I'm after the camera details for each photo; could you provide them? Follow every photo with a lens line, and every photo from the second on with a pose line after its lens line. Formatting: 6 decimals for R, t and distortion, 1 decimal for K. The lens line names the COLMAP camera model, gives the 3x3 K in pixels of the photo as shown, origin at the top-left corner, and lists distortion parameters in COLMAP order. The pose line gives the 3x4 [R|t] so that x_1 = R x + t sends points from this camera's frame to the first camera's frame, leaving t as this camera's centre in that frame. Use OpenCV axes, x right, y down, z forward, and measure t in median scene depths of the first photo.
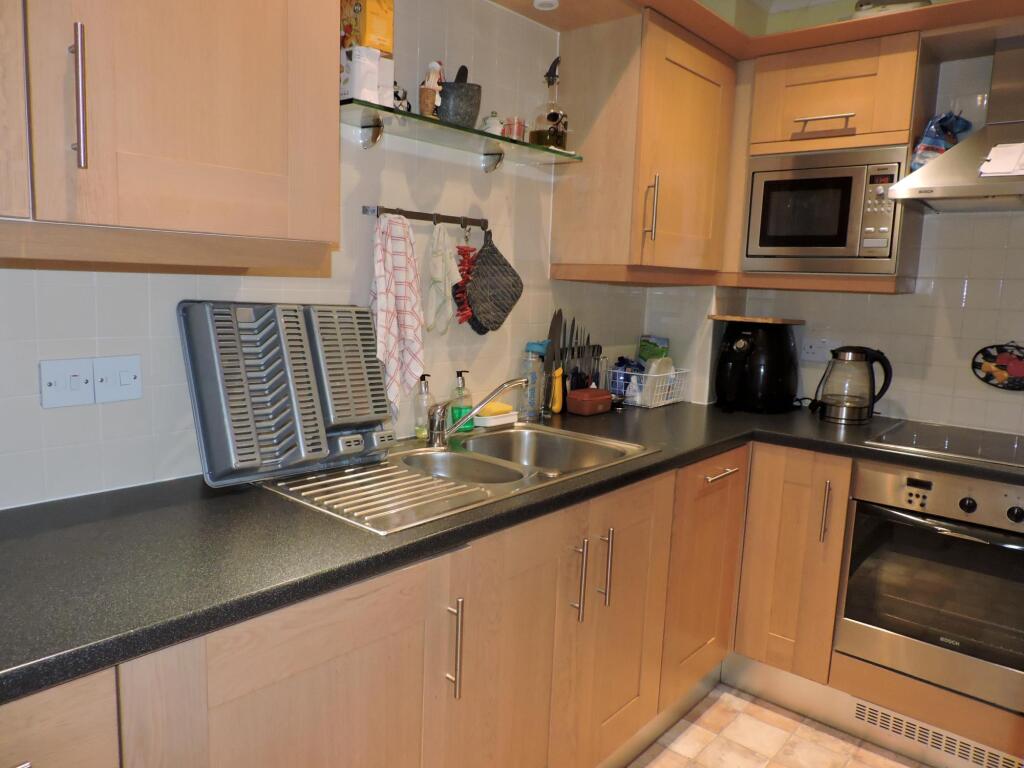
lens RADIAL K [[728.1, 0, 512.0], [0, 728.1, 384.0], [0, 0, 1]] dist [-0.025655, -0.002740]
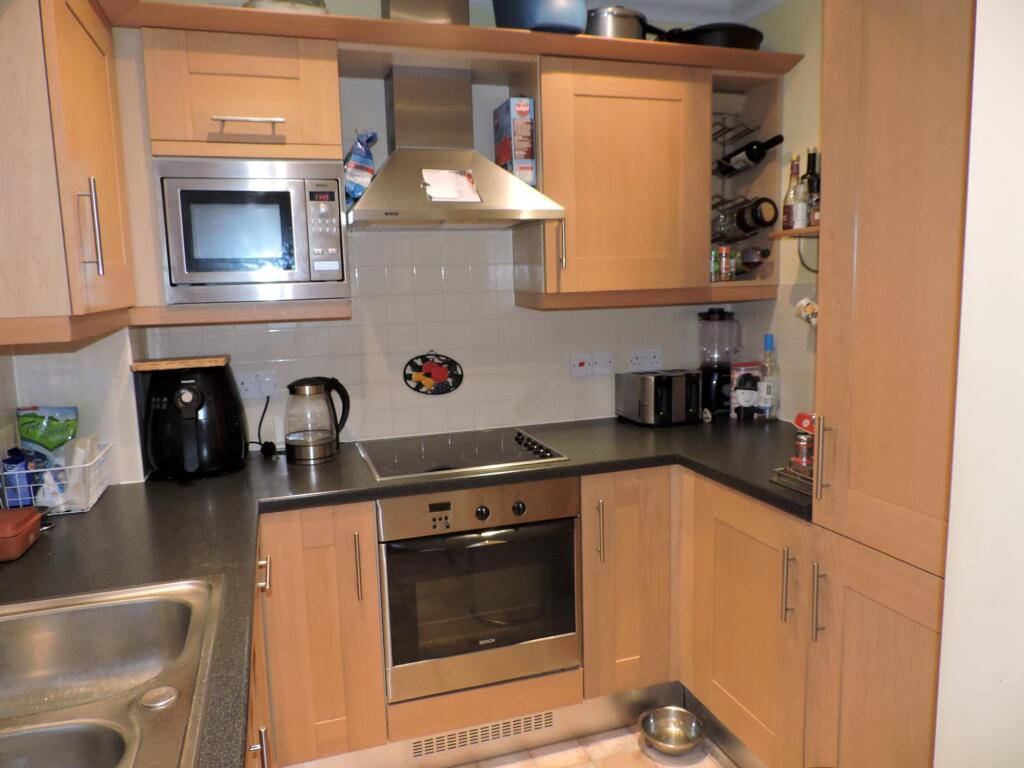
lens RADIAL K [[728.1, 0, 512.0], [0, 728.1, 384.0], [0, 0, 1]] dist [-0.025655, -0.002740]
pose [[0.505308, -0.168832, 0.846262, -0.179663], [0.163927, 0.981598, 0.097951, -0.095058], [-0.847226, 0.089230, 0.523685, 0.315492]]
